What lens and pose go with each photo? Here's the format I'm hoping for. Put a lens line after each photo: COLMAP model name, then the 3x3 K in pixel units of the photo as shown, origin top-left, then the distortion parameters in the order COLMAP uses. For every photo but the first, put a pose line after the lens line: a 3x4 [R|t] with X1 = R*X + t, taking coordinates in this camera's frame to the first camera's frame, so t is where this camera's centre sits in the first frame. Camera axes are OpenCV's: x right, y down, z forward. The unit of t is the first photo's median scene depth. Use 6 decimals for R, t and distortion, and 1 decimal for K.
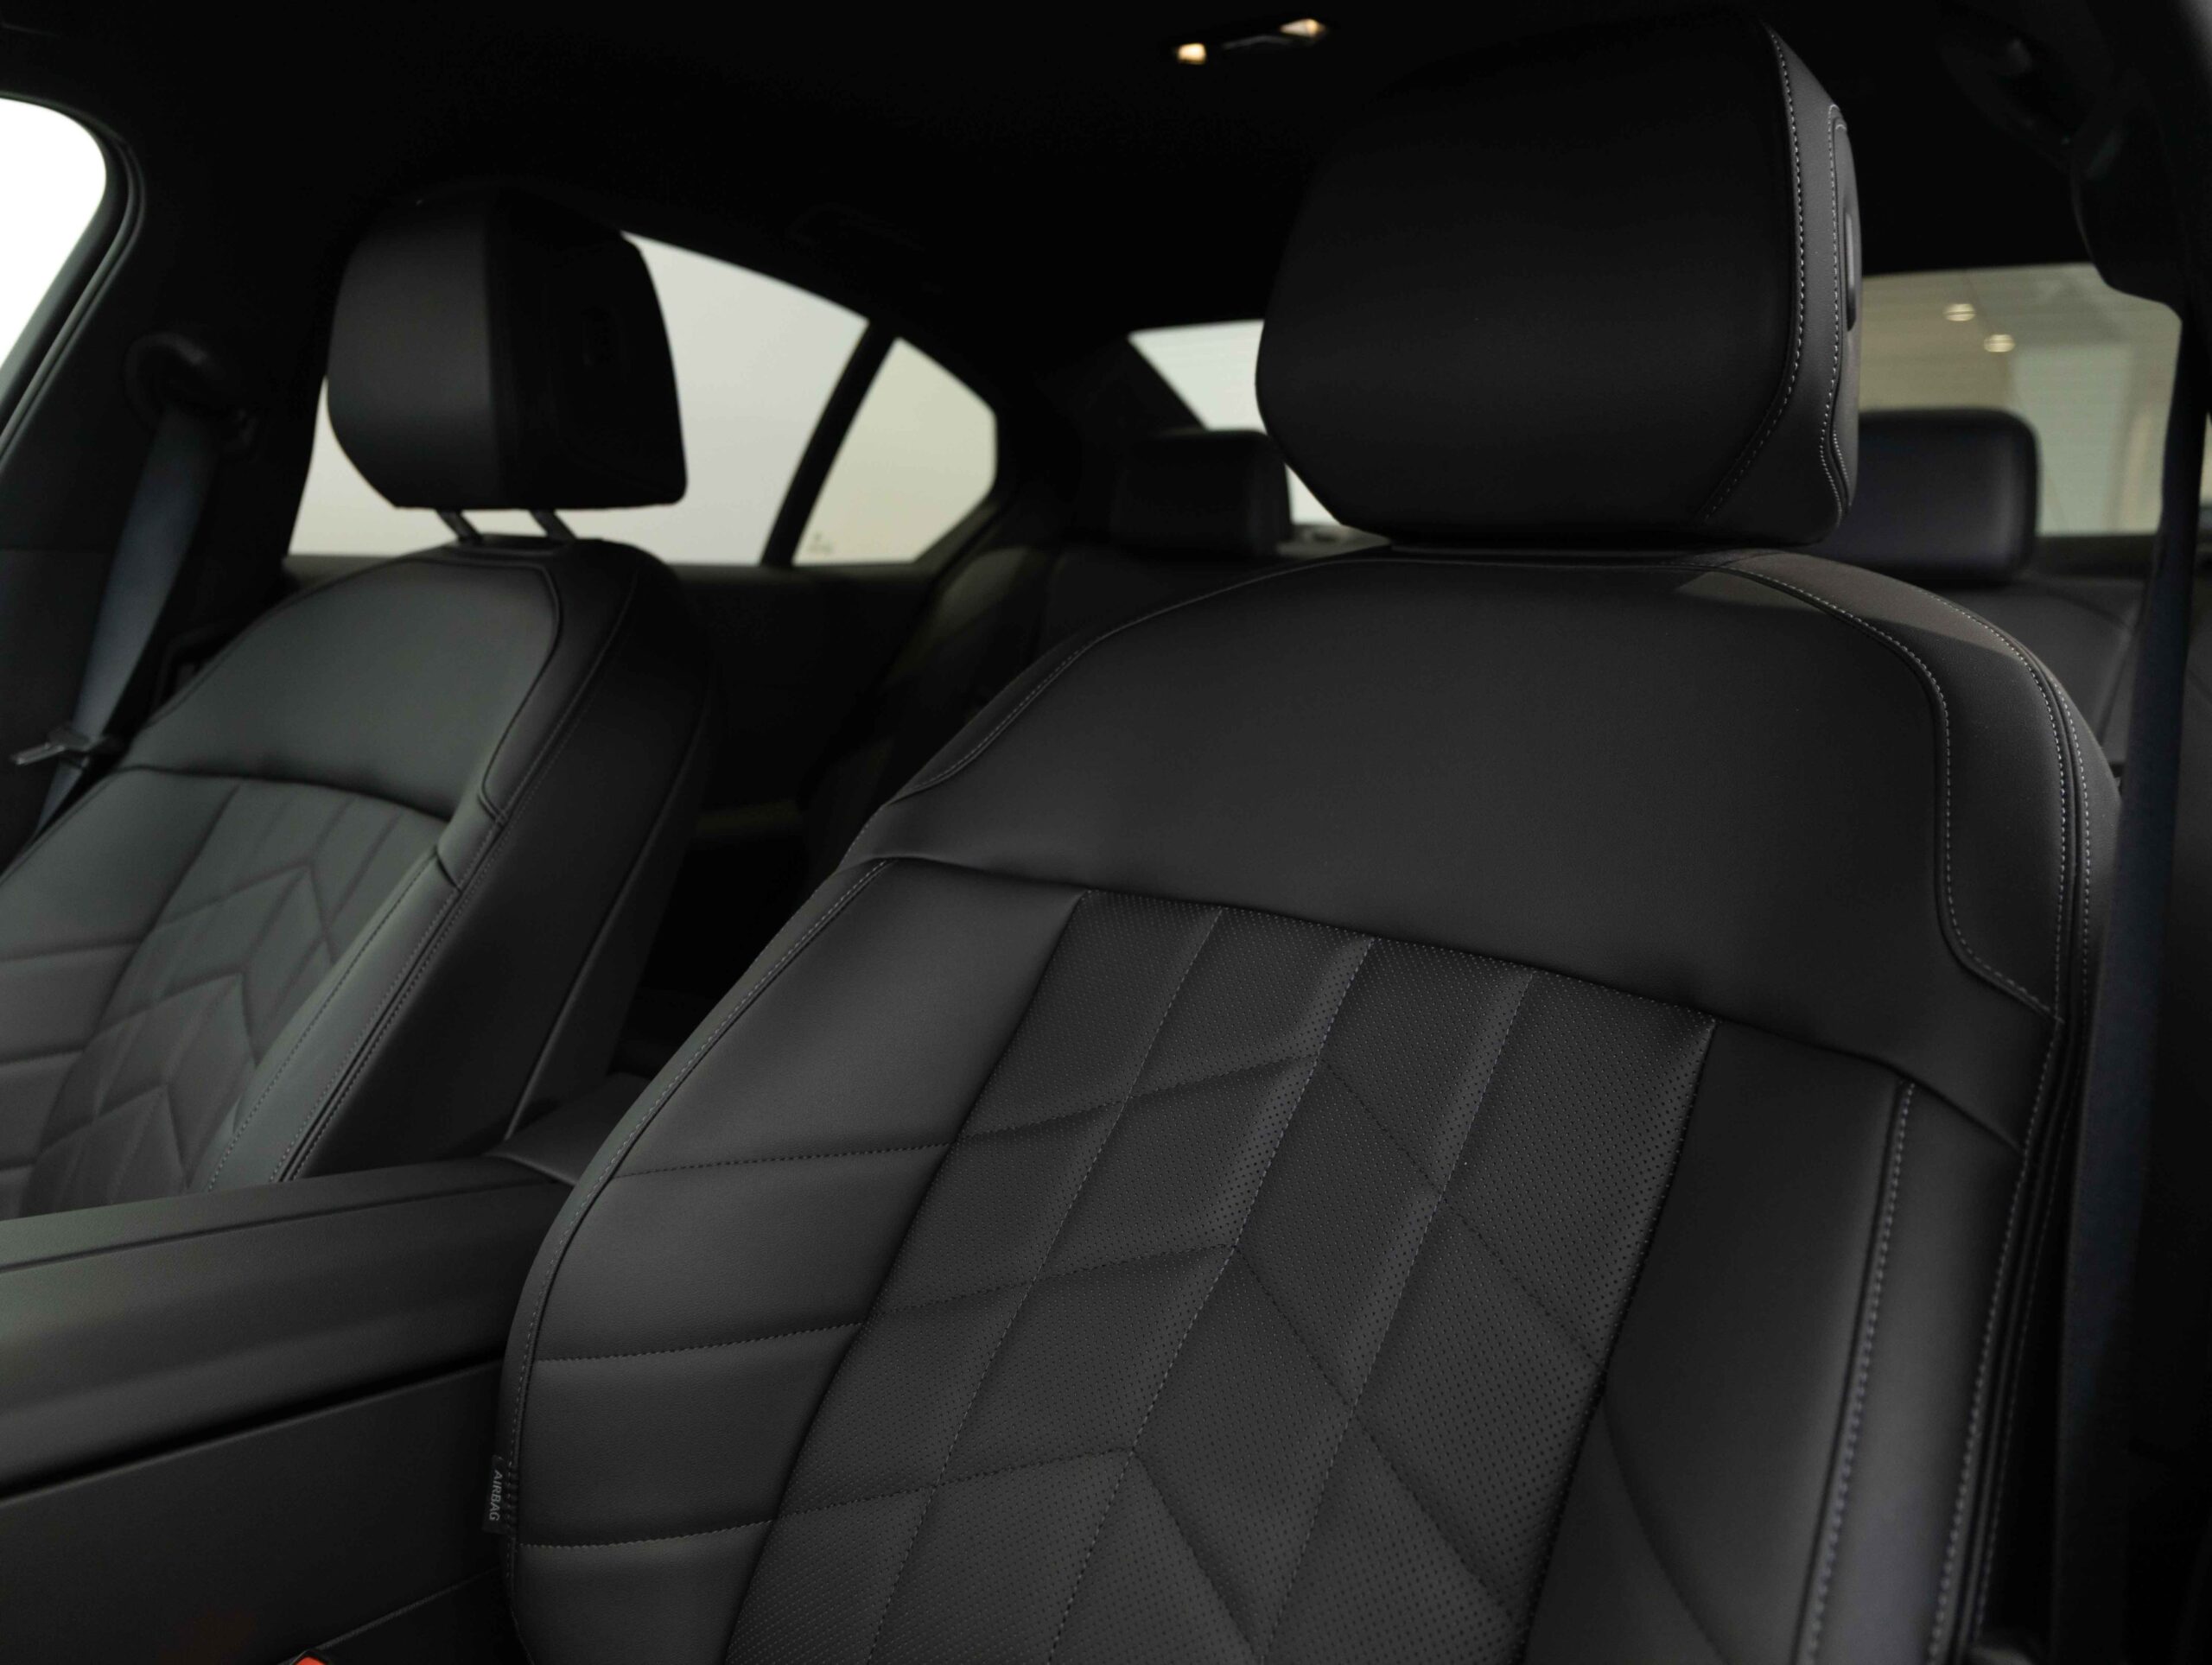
lens RADIAL K [[1669.5, 0, 1116.5], [0, 1669.5, 813.2], [0, 0, 1]] dist [0.021028, -0.001784]
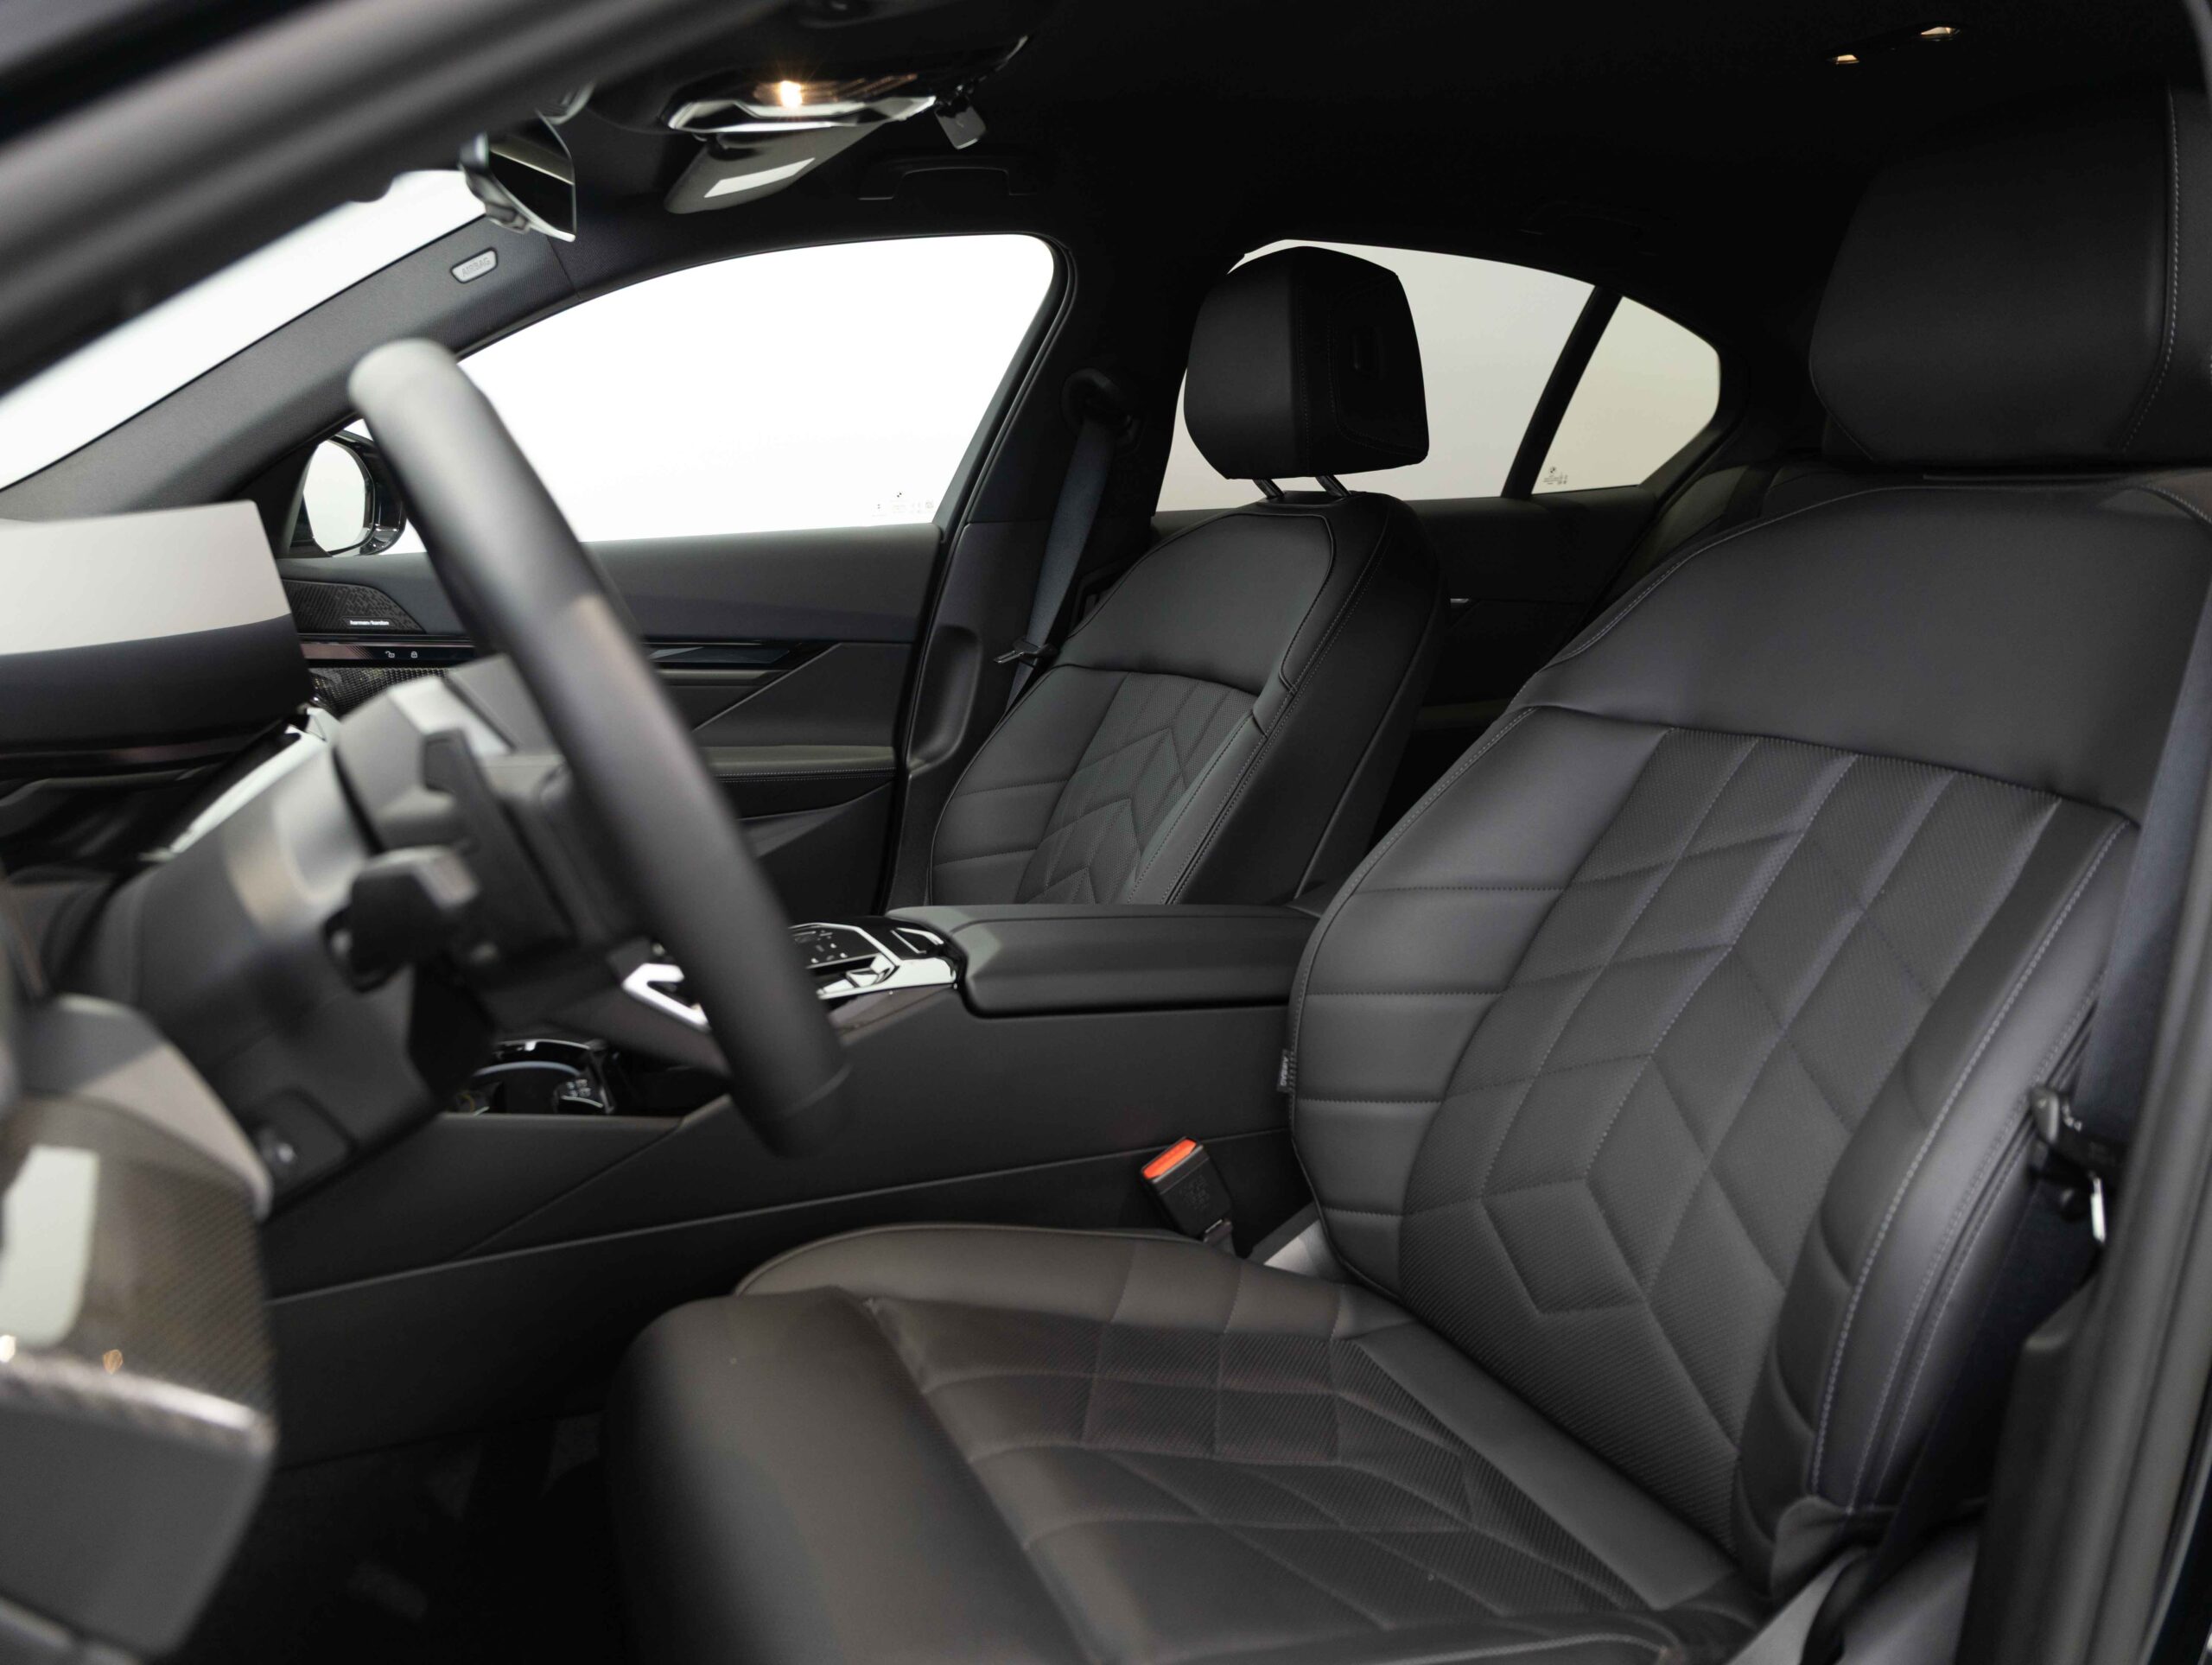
lens RADIAL K [[1669.5, 0, 1090.4], [0, 1669.5, 822.3], [0, 0, 1]] dist [0.021028, -0.001784]
pose [[0.889864, 0.033084, -0.455024, 0.157719], [-0.009091, 0.998455, 0.054818, 0.041242], [0.456135, -0.044644, 0.888790, -0.422837]]
